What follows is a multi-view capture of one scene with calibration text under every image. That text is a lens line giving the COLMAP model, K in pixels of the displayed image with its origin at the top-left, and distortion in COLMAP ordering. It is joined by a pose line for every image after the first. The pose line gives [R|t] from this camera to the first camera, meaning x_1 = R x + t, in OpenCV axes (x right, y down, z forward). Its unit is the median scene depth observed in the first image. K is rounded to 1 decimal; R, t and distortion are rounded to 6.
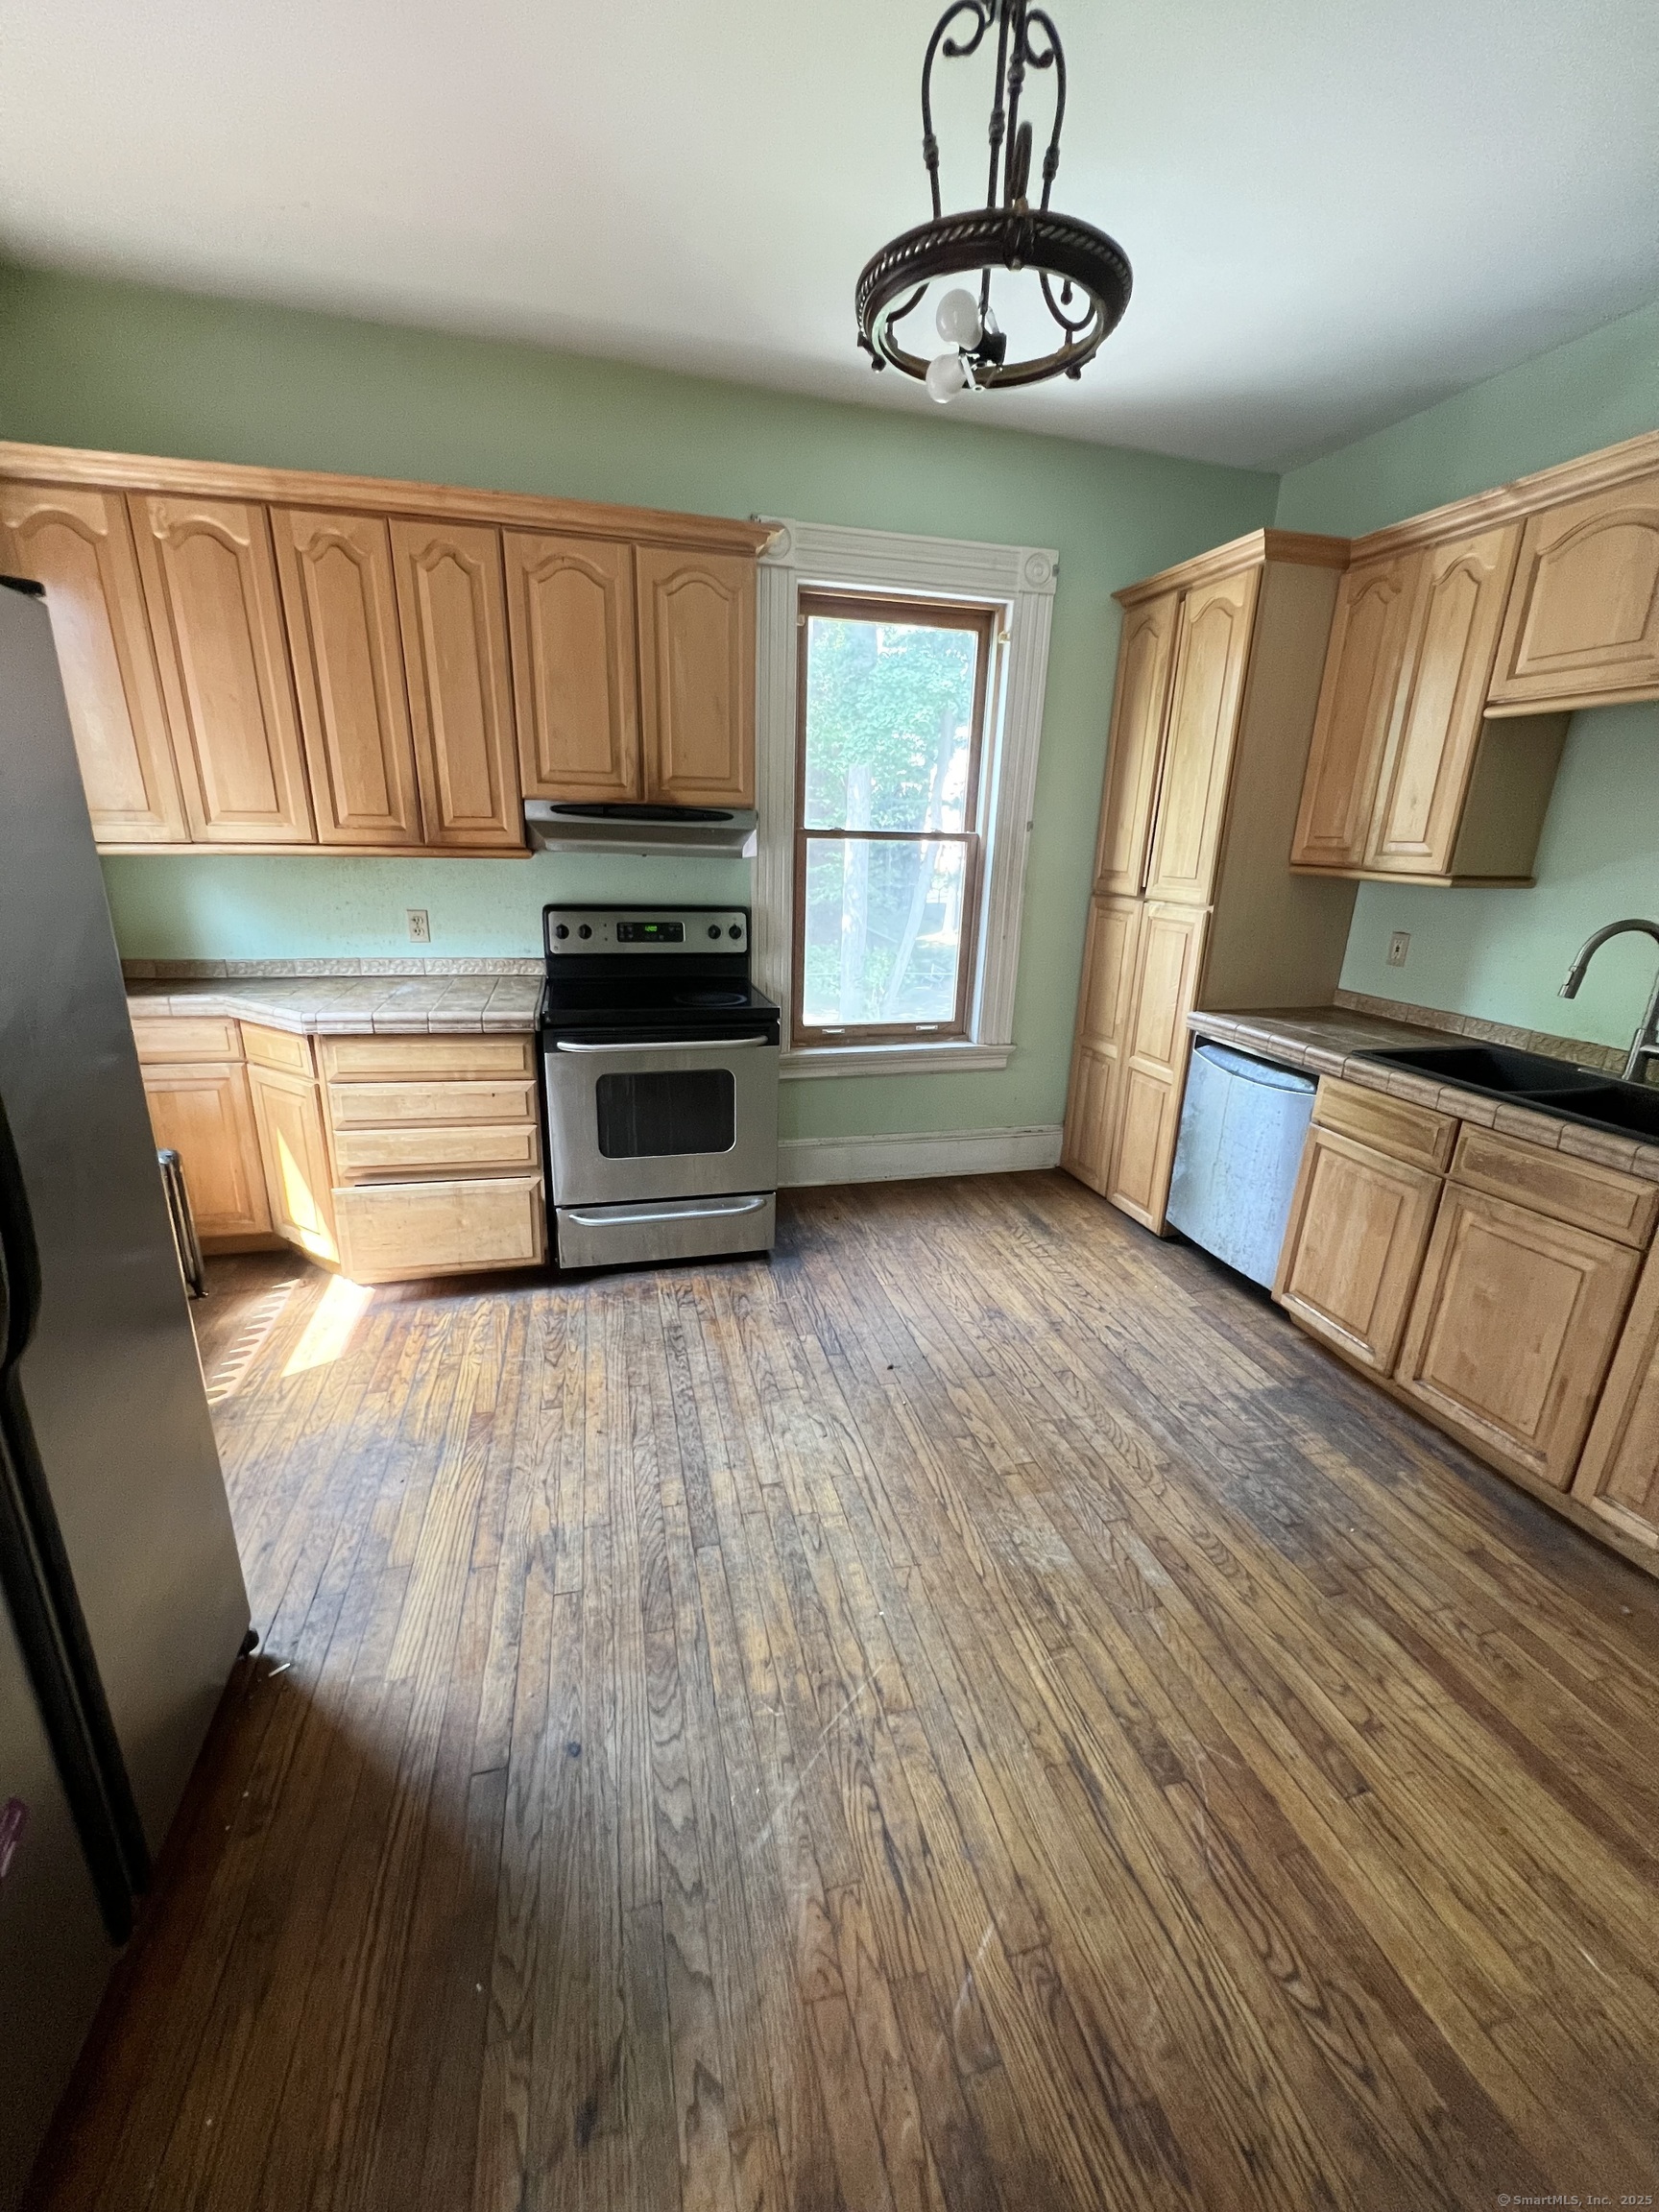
lens RADIAL K [[884.0, 0, 827.4], [0, 884.0, 1105.9], [0, 0, 1]] dist [-0.002702, 0.001295]
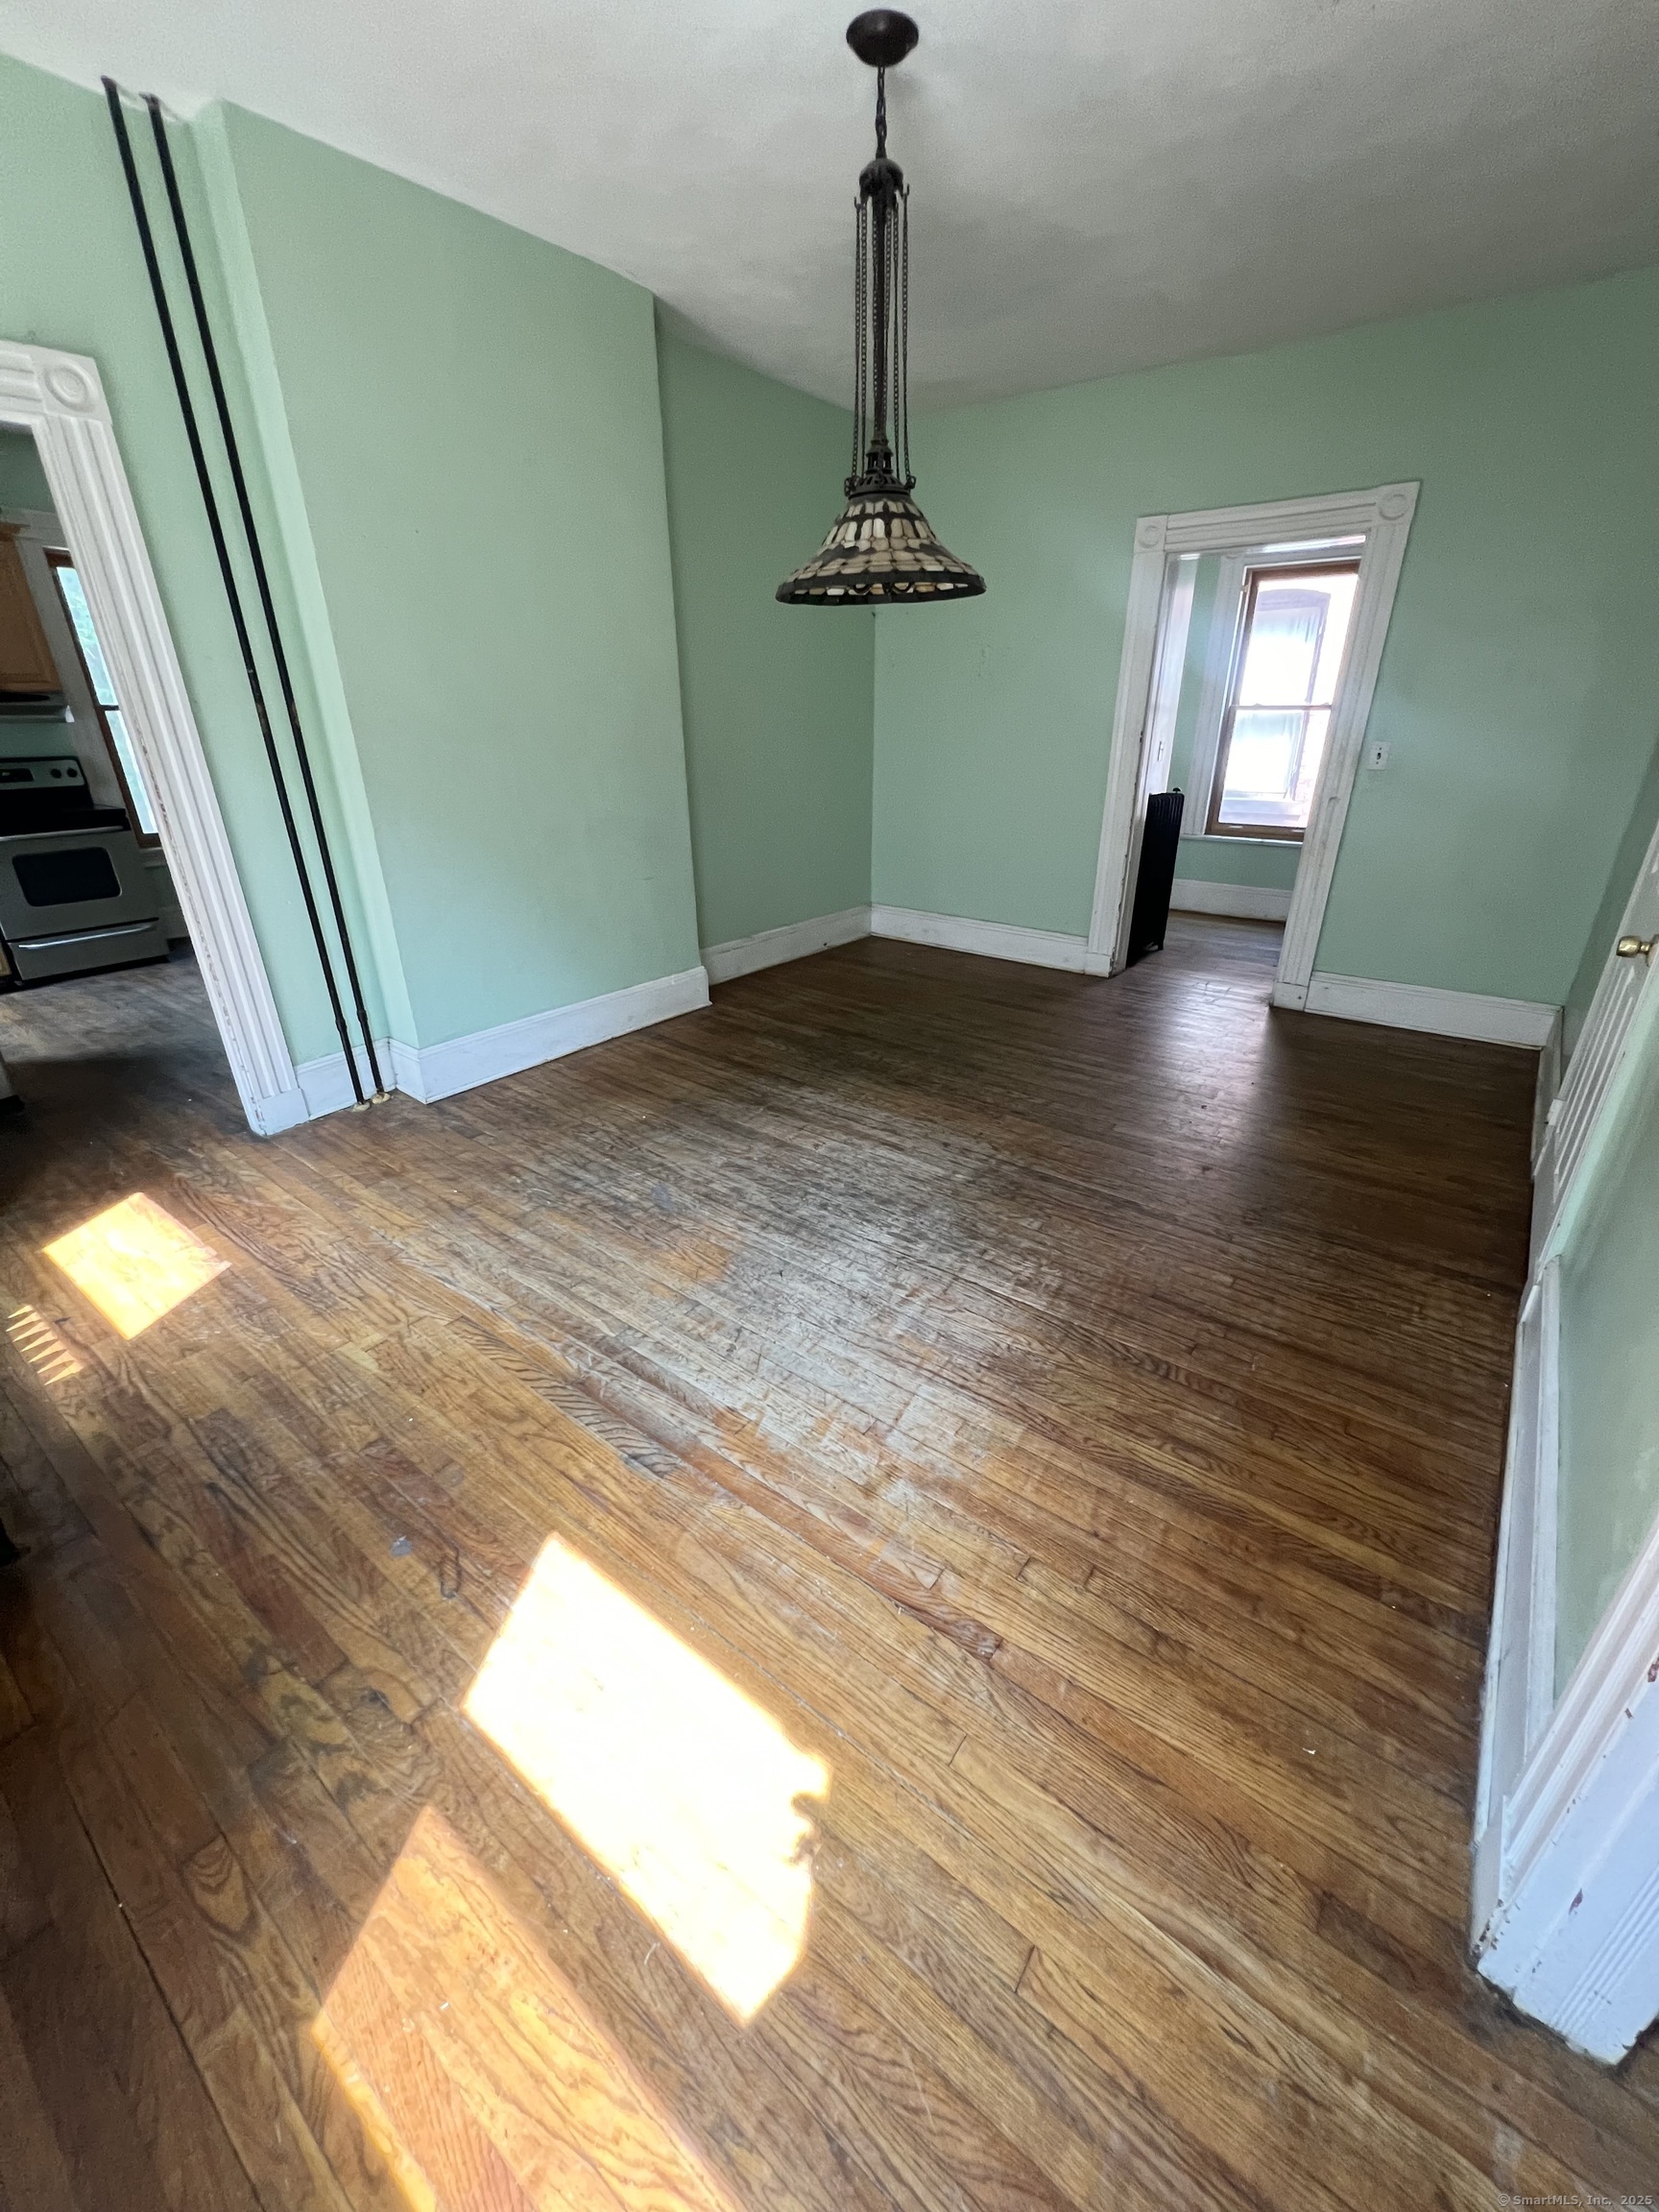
lens RADIAL K [[884.0, 0, 827.4], [0, 884.0, 1105.9], [0, 0, 1]] dist [-0.002702, 0.001295]
pose [[0.791575, -0.287123, 0.539415, -0.071051], [0.215549, 0.957192, 0.193189, 0.469843], [-0.571793, -0.036653, 0.819579, -1.433463]]
